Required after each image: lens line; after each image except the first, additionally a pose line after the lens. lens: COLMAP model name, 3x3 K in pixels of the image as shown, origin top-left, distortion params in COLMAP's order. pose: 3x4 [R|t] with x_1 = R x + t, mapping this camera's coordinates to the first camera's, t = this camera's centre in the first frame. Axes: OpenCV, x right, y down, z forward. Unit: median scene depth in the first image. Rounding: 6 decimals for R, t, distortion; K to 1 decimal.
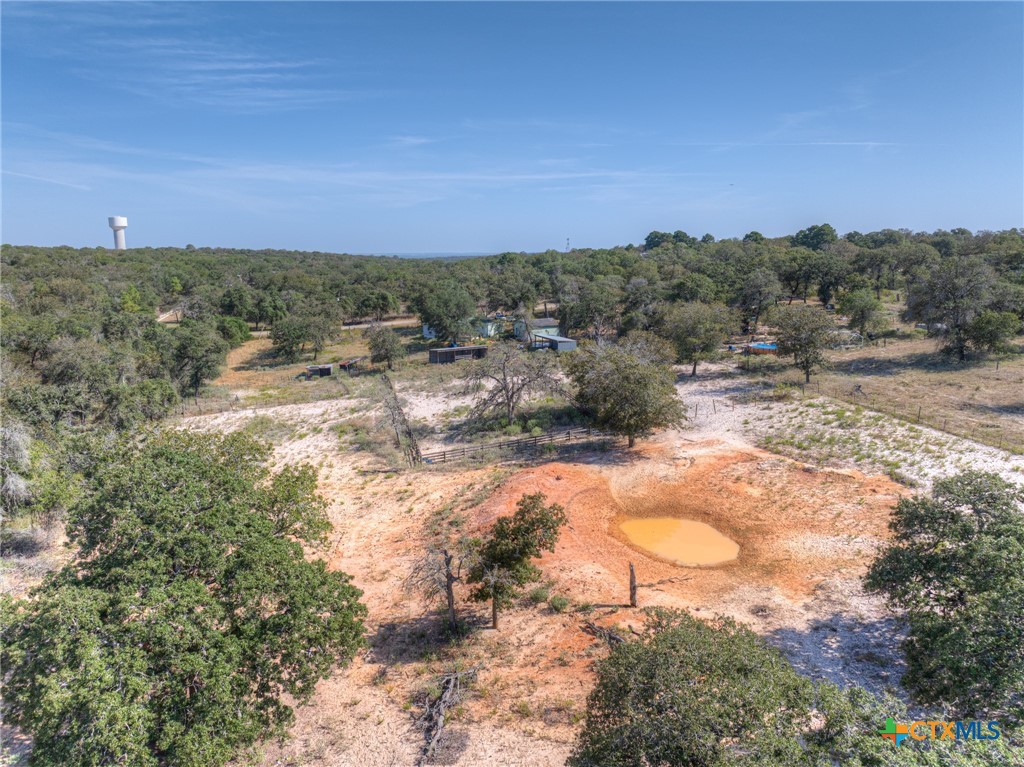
lens RADIAL K [[715.4, 0, 491.6], [0, 715.4, 404.0], [0, 0, 1]] dist [-0.022612, 0.014786]
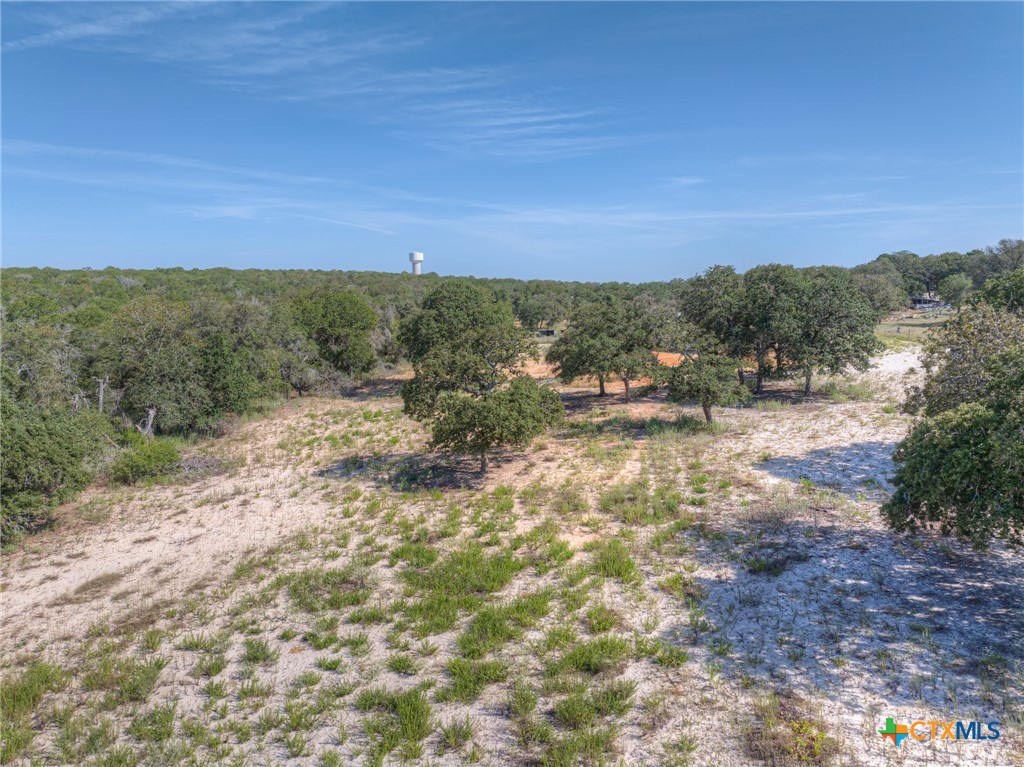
lens RADIAL K [[715.4, 0, 509.9], [0, 715.4, 401.4], [0, 0, 1]] dist [-0.022612, 0.014786]
pose [[0.942418, 0.059061, -0.329182, 0.127686], [-0.077741, 0.996008, -0.043866, 0.118361], [0.325277, 0.066931, 0.943247, -0.285890]]
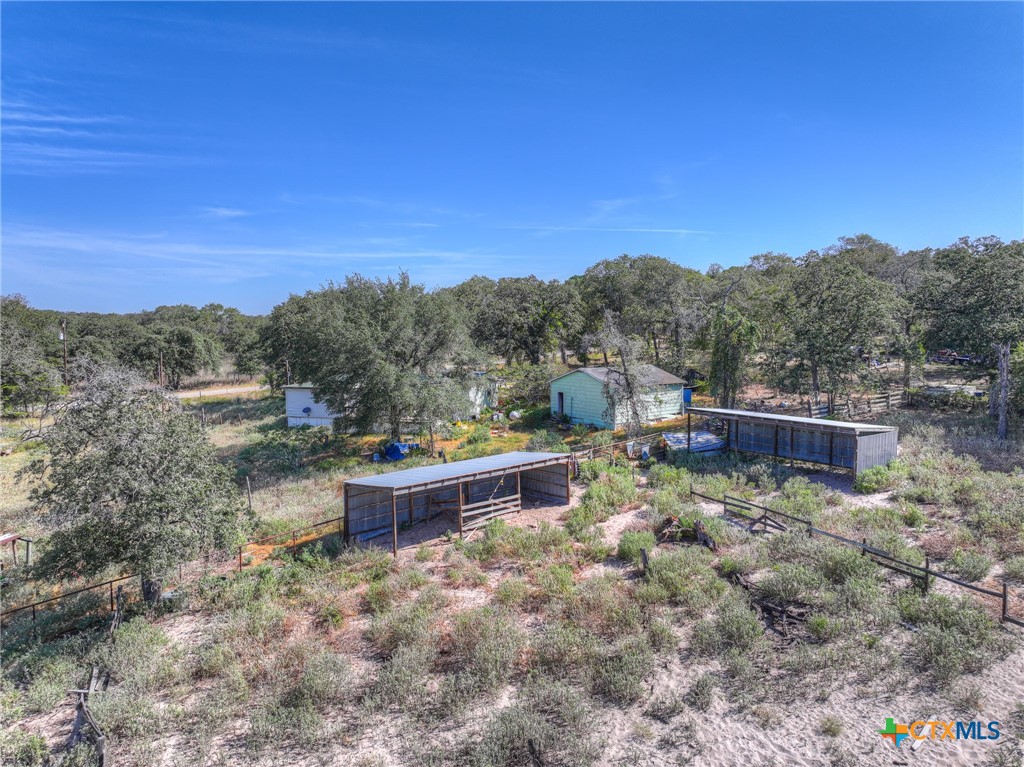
lens RADIAL K [[715.4, 0, 522.4], [0, 715.4, 399.9], [0, 0, 1]] dist [-0.022612, 0.014786]
pose [[0.964231, -0.018713, 0.264402, -0.069124], [0.048476, 0.993131, -0.106497, -0.055799], [-0.260593, 0.115505, 0.958514, 0.567102]]
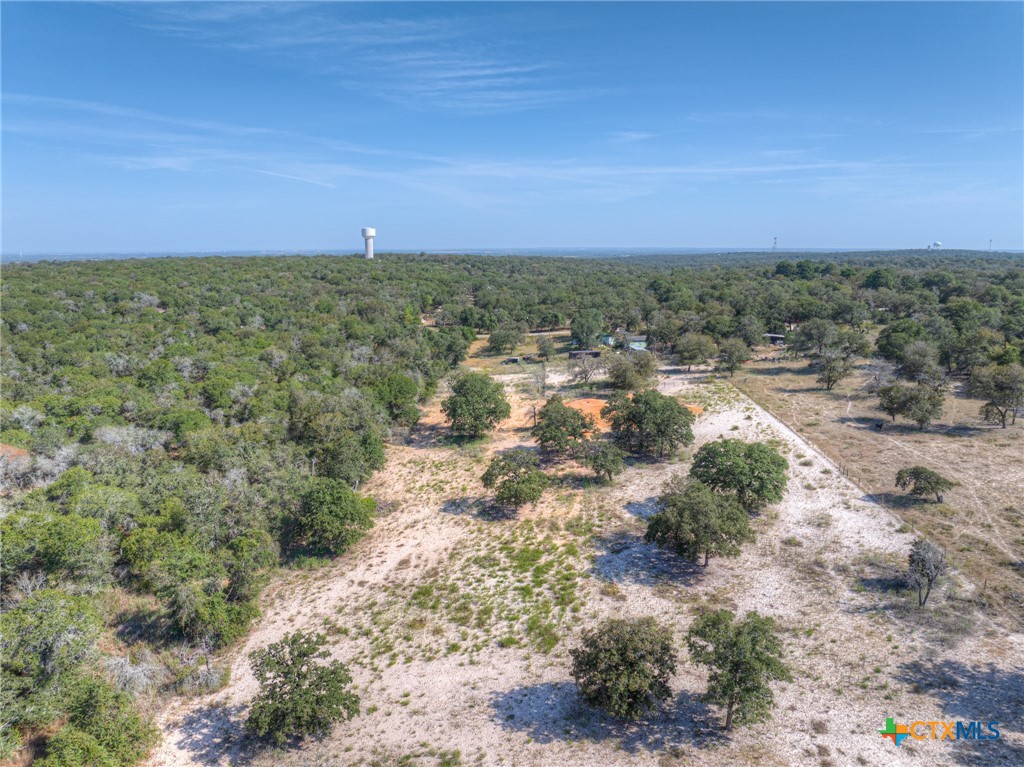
lens RADIAL K [[715.4, 0, 507.6], [0, 715.4, 393.2], [0, 0, 1]] dist [-0.022612, 0.014786]
pose [[0.965651, 0.059738, -0.252881, 0.180668], [-0.061285, 0.998119, 0.001763, 0.030314], [0.252511, 0.013795, 0.967496, -0.654397]]
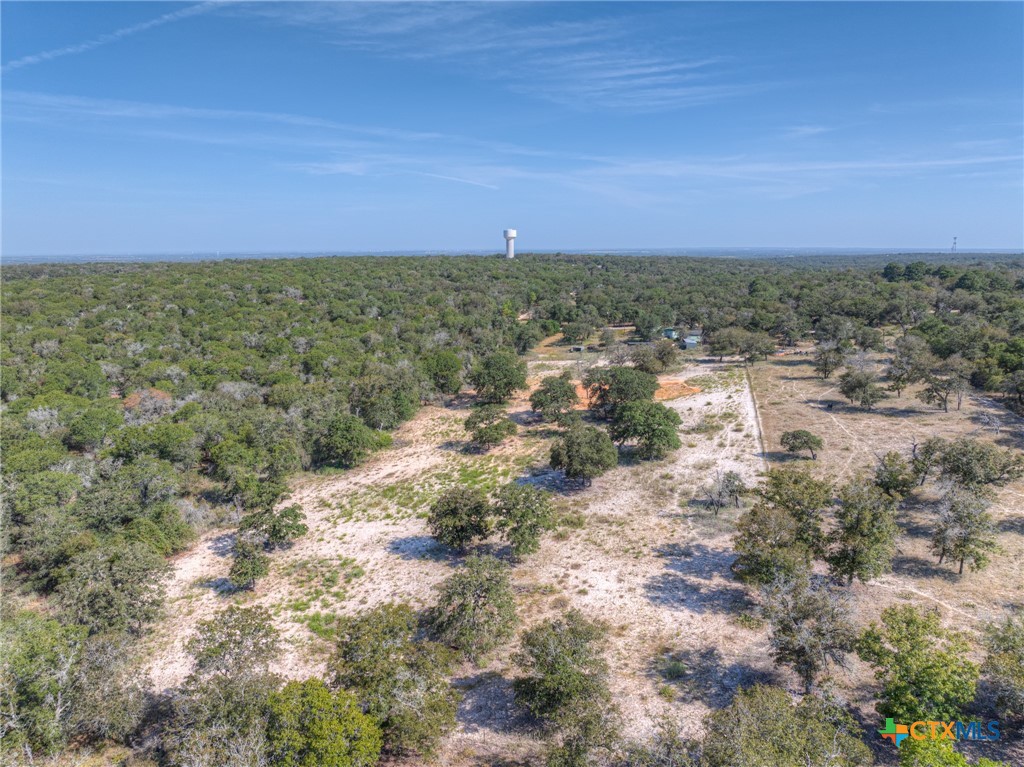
lens RADIAL K [[715.4, 0, 519.2], [0, 715.4, 392.9], [0, 0, 1]] dist [-0.022612, 0.014786]
pose [[0.893922, 0.097119, -0.437574, 0.424642], [-0.099666, 0.994872, 0.017201, 0.050143], [0.437000, 0.028235, 0.899018, -0.778672]]
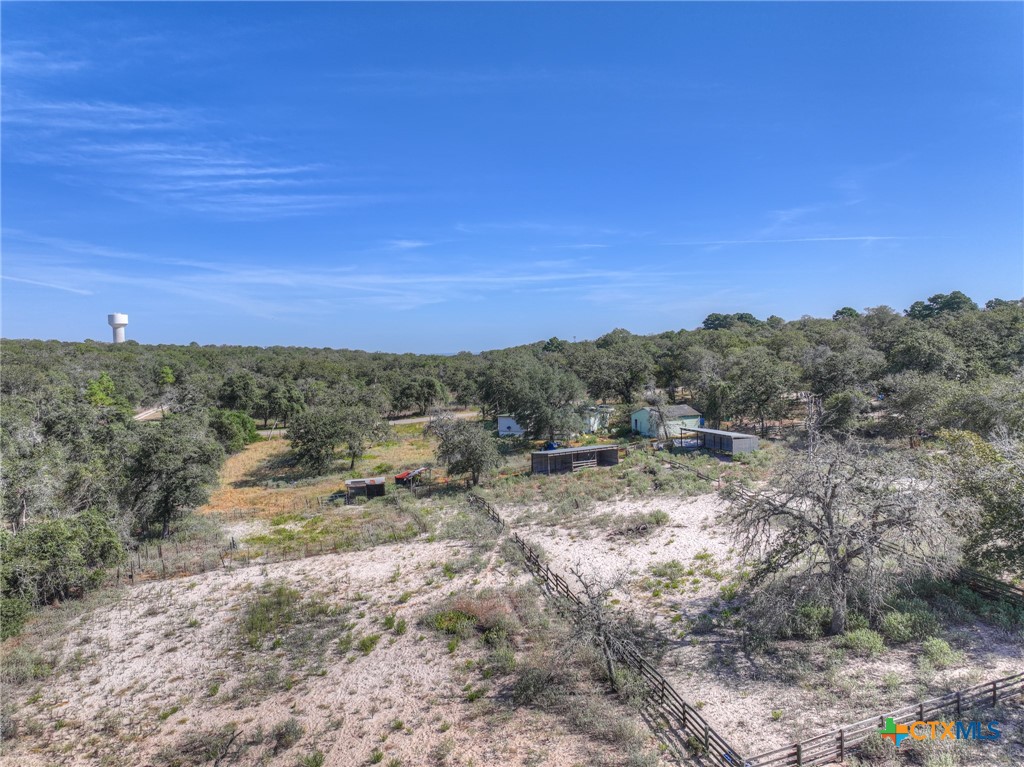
lens RADIAL K [[715.4, 0, 511.3], [0, 715.4, 409.4], [0, 0, 1]] dist [-0.022612, 0.014786]
pose [[0.999705, -0.013564, 0.020162, -0.088633], [0.016043, 0.991596, -0.128372, -0.023289], [-0.018252, 0.128658, 0.991521, 0.256298]]
